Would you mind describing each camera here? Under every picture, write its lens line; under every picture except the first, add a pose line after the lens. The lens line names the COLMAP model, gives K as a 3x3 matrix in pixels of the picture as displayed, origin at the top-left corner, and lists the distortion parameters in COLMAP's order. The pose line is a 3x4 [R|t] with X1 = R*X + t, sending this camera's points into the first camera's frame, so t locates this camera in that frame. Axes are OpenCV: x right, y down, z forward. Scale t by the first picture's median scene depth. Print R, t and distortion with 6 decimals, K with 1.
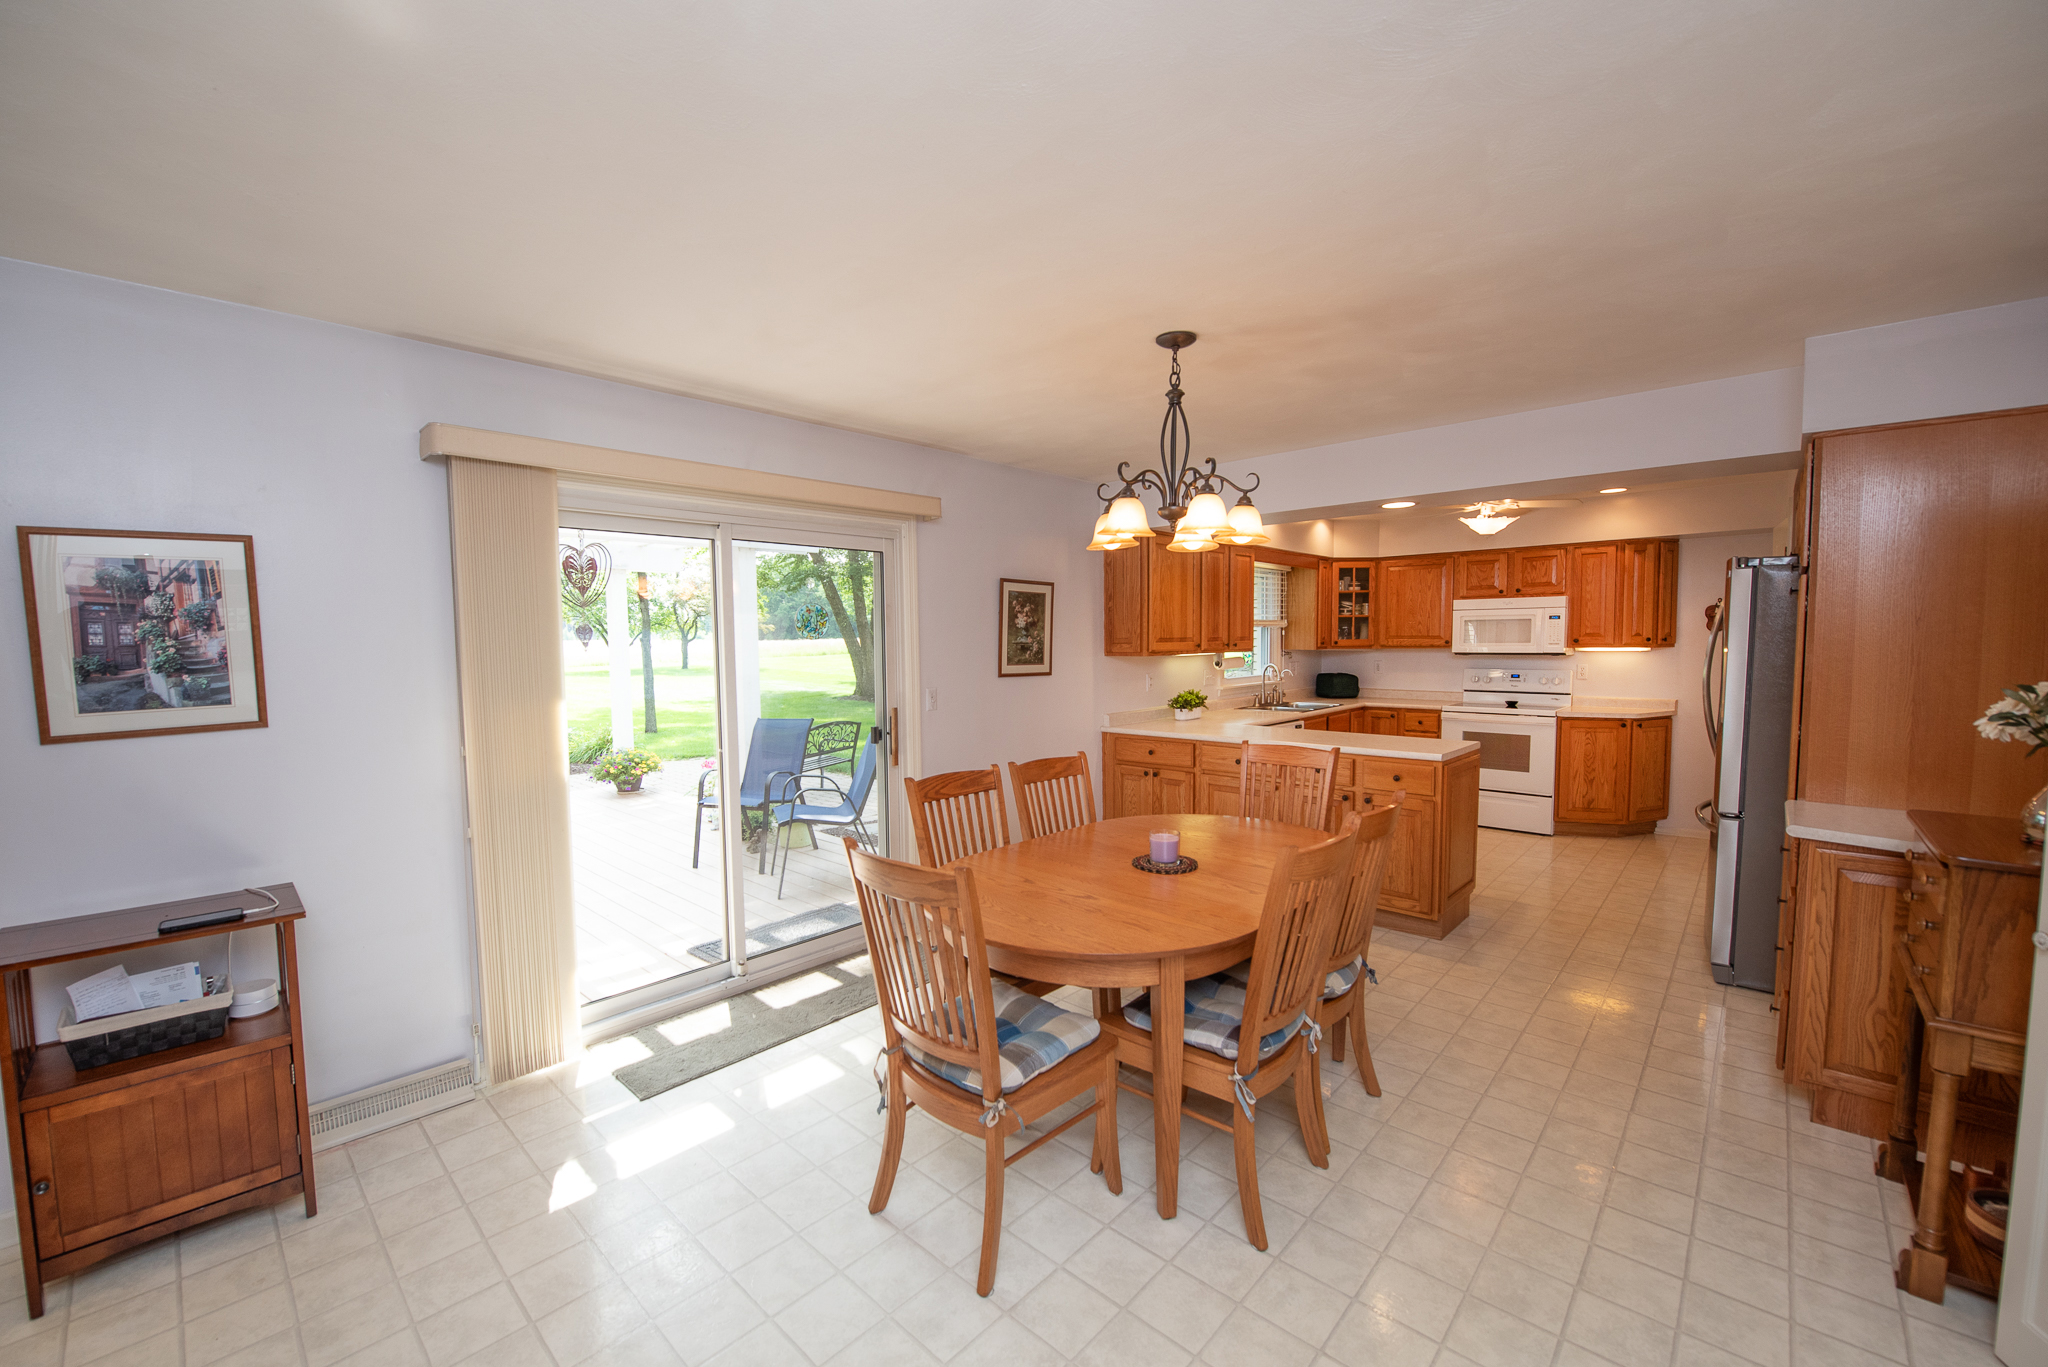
lens RADIAL K [[815.2, 0, 1018.6], [0, 815.2, 690.0], [0, 0, 1]] dist [-0.016895, -0.001736]
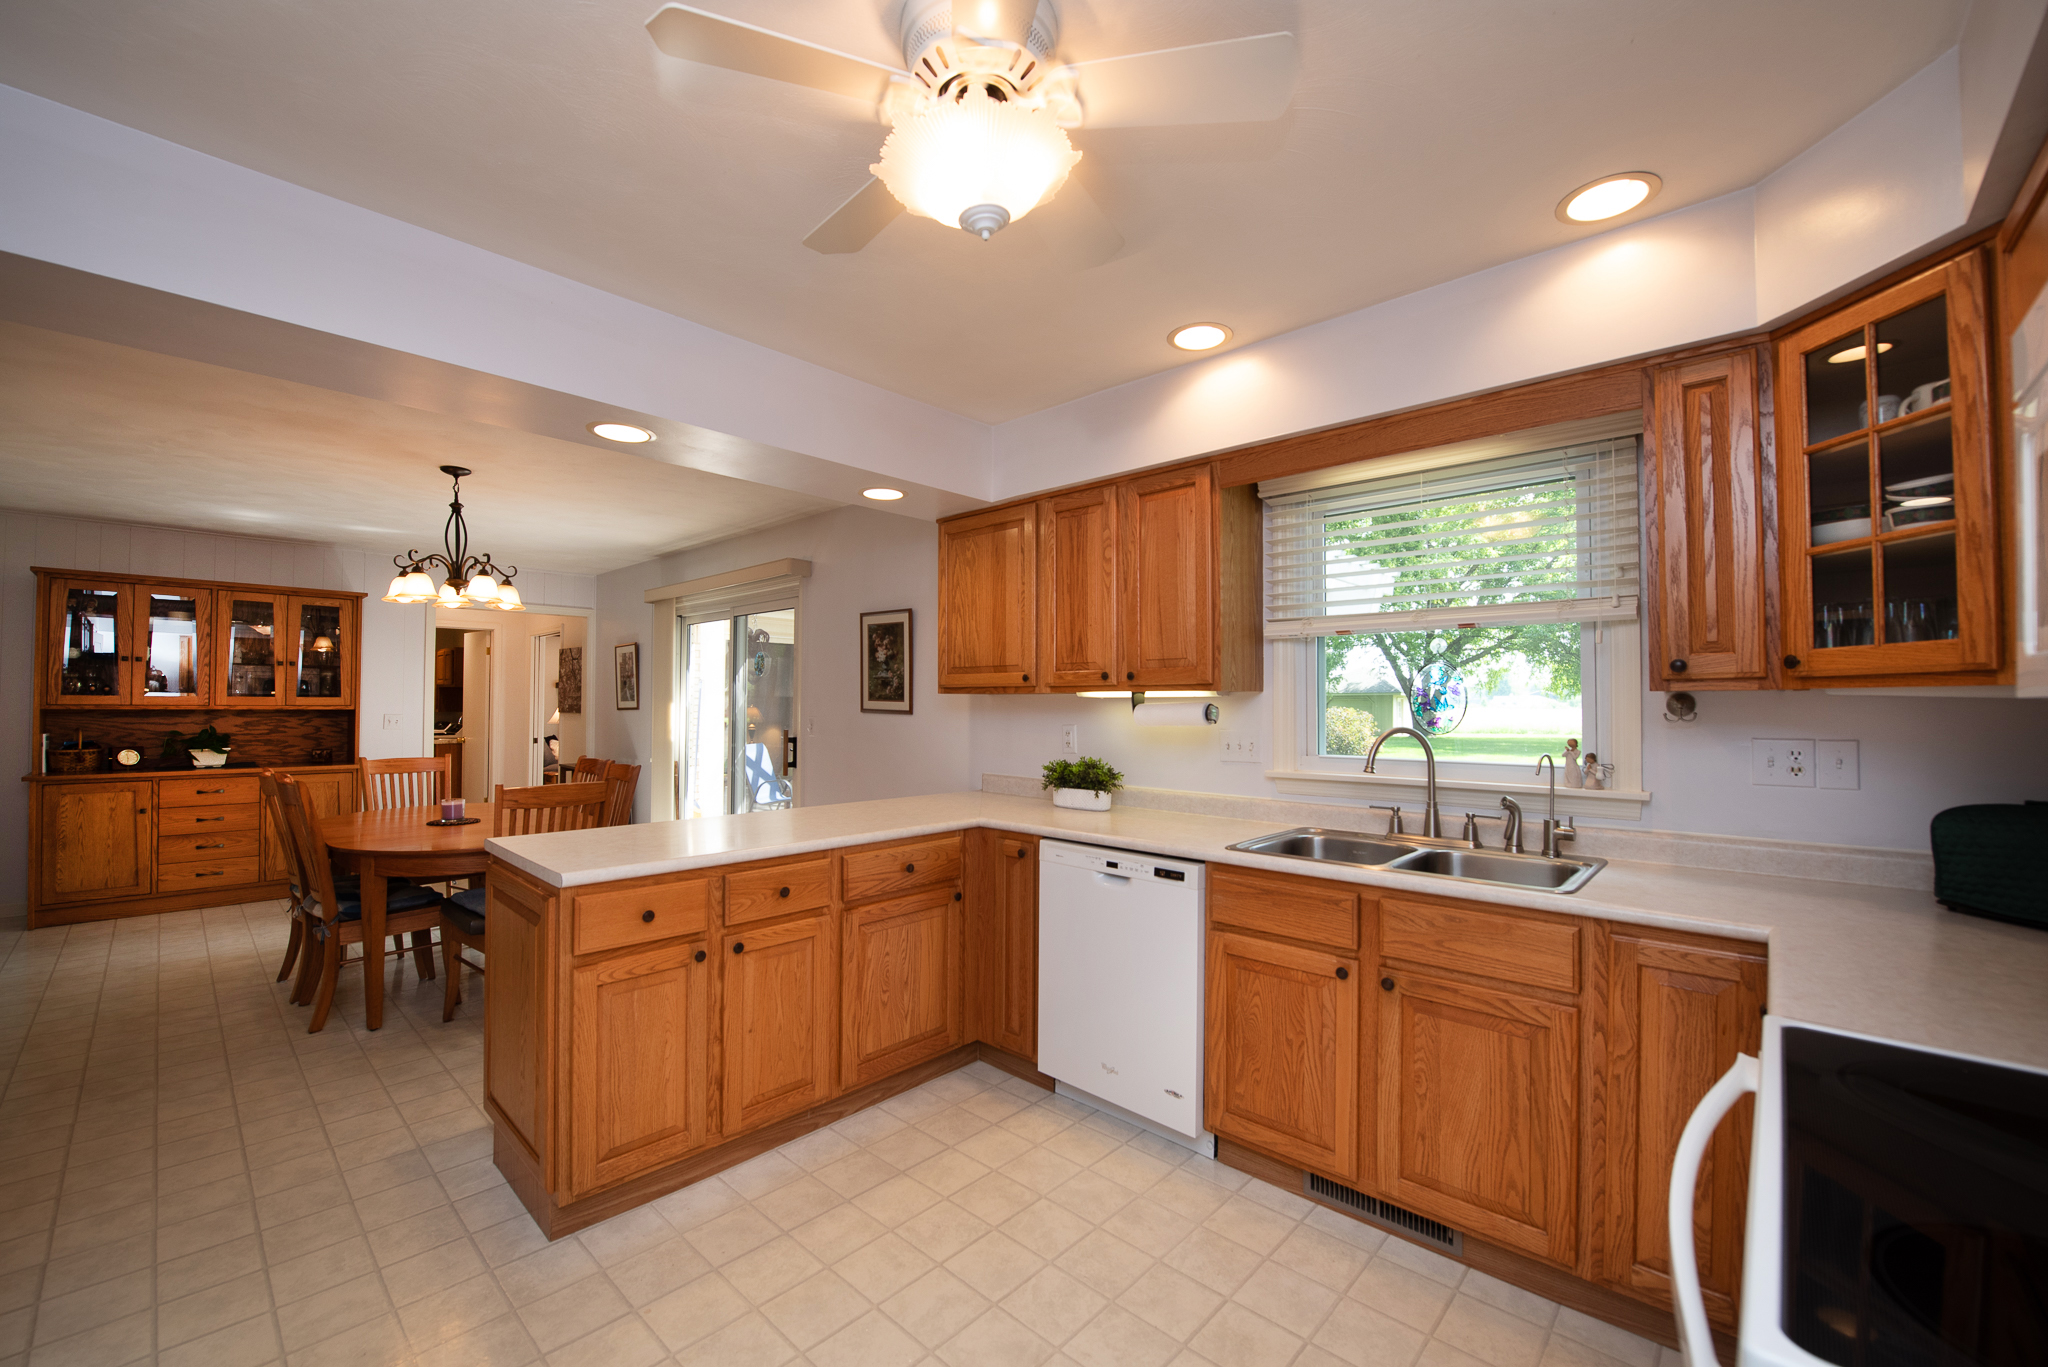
lens RADIAL K [[815.2, 0, 1020.6], [0, 815.2, 689.3], [0, 0, 1]] dist [-0.016895, -0.001736]
pose [[-0.003674, -0.006235, -0.999974, 0.735913], [-0.068308, 0.997646, -0.005970, -0.038464], [0.997658, 0.068284, -0.004091, 0.902307]]
